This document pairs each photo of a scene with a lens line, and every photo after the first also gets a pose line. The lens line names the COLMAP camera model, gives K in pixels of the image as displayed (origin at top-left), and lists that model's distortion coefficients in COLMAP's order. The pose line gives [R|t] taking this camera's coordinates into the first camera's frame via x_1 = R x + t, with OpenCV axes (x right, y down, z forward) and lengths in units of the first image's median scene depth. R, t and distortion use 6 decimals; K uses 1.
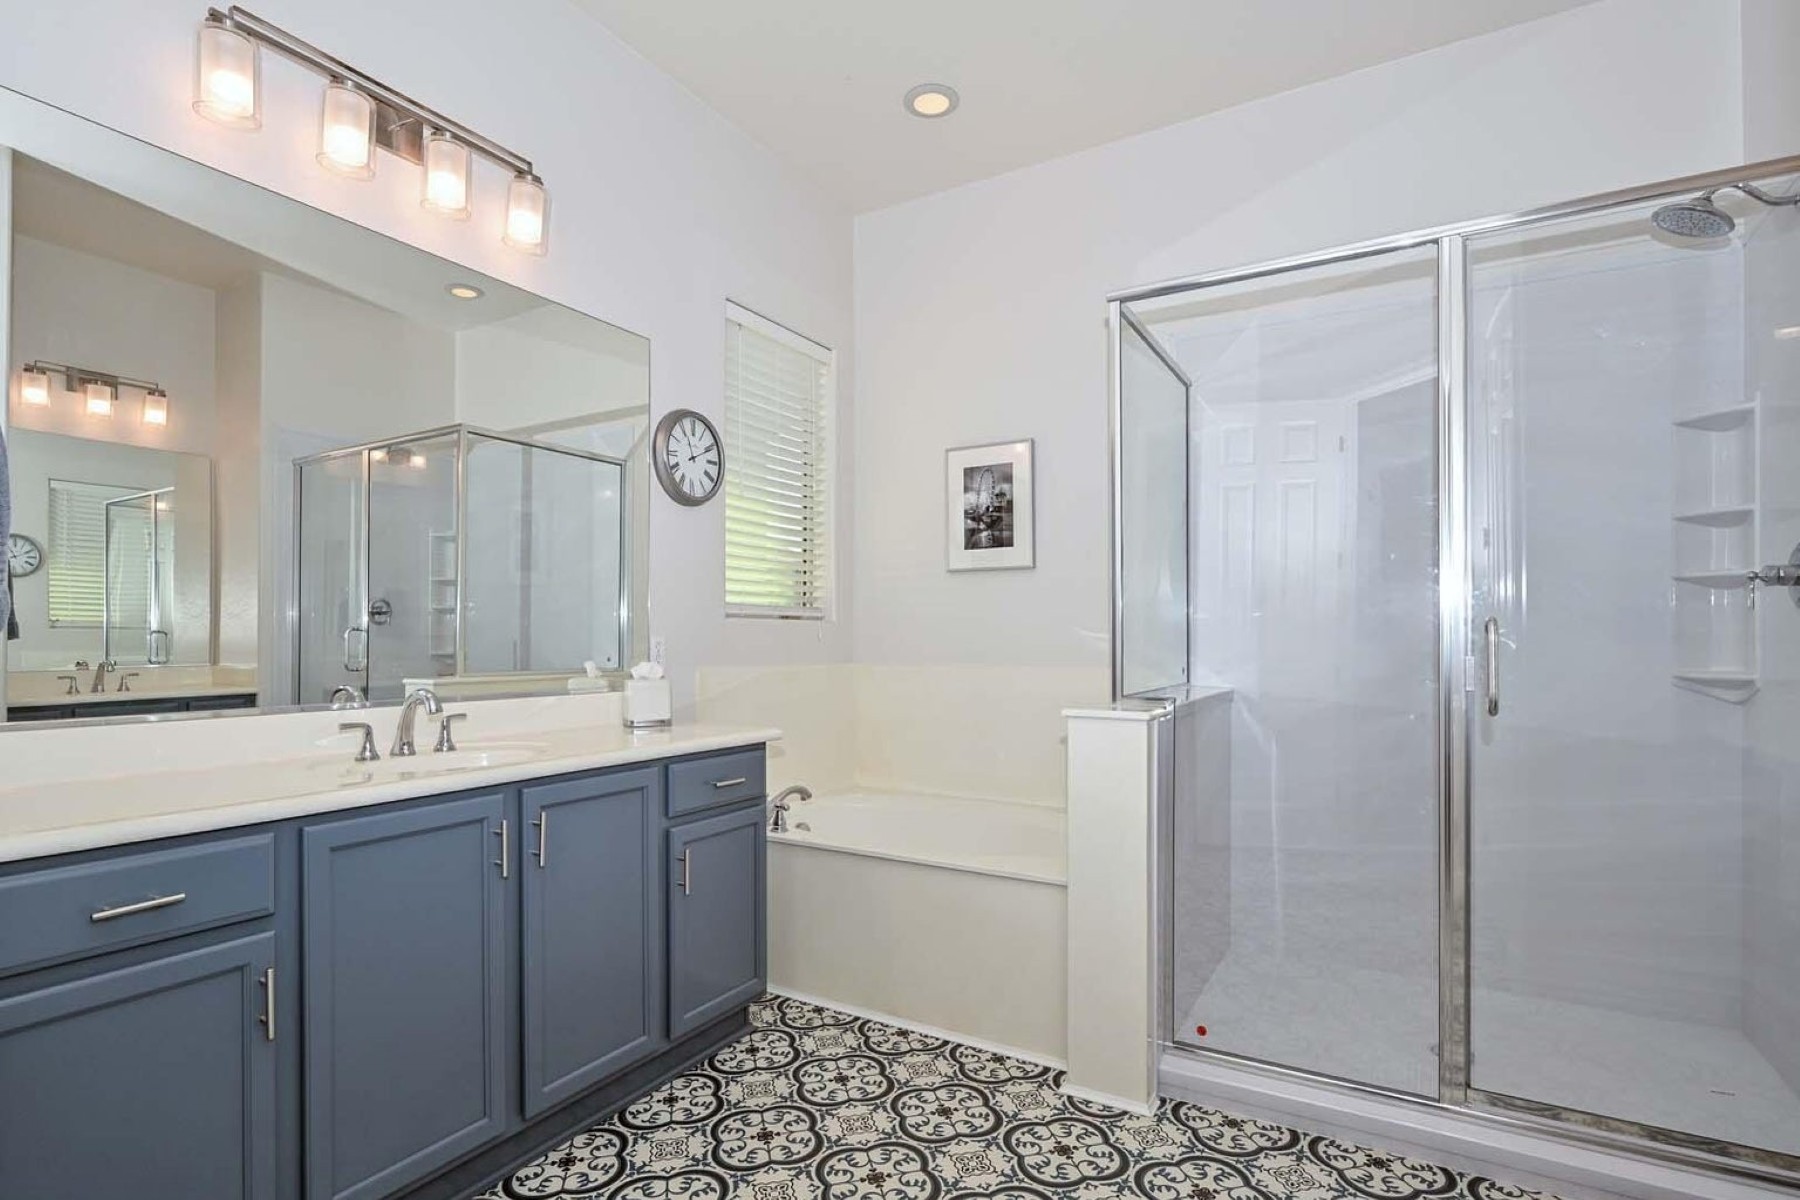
lens RADIAL K [[880.4, 0, 881.8], [0, 880.4, 633.4], [0, 0, 1]] dist [0.020329, -0.001954]
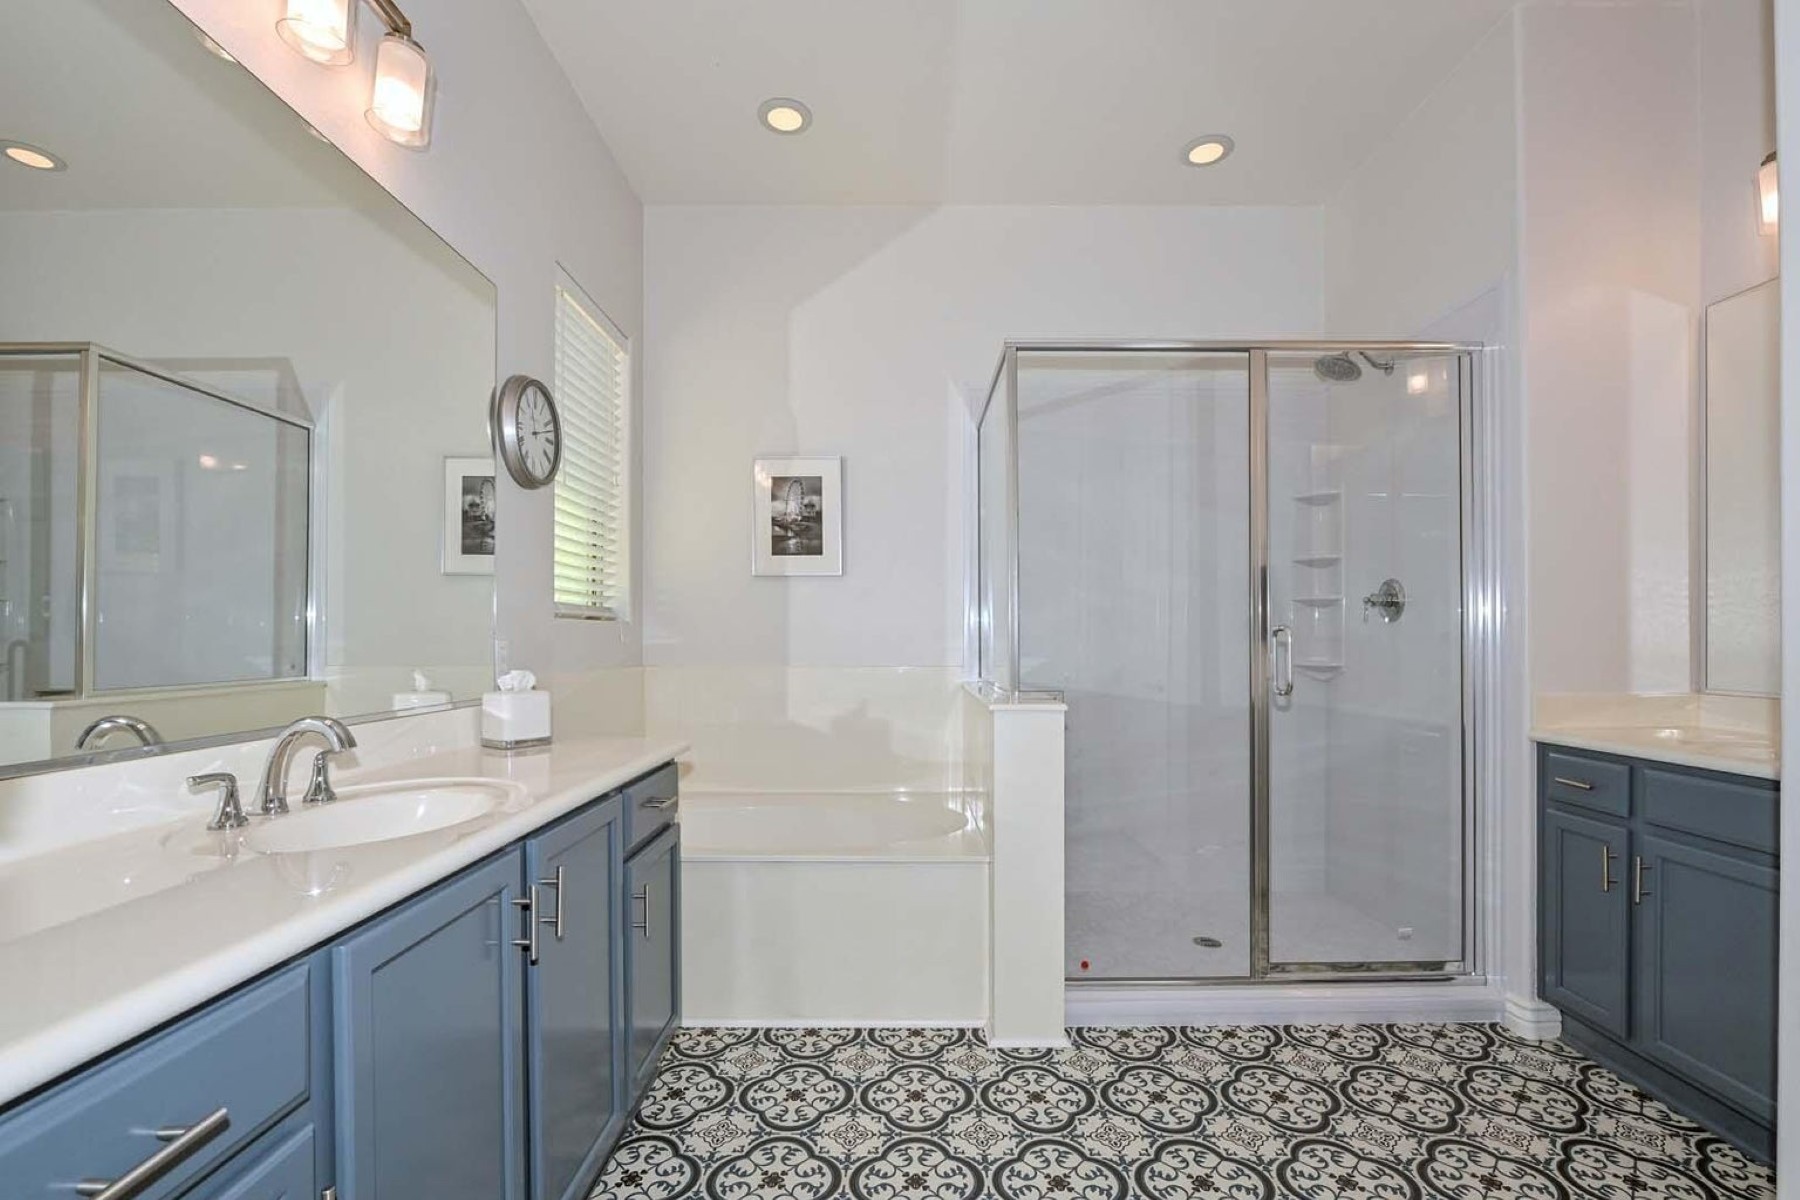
lens RADIAL K [[769.2, 0, 899.7], [0, 769.2, 641.8], [0, 0, 1]] dist [-0.014056, 0.000360]
pose [[0.864101, -0.003604, 0.503305, -0.240163], [-0.000487, 0.999968, 0.007996, -0.000425], [-0.503318, -0.007155, 0.864072, 0.143869]]
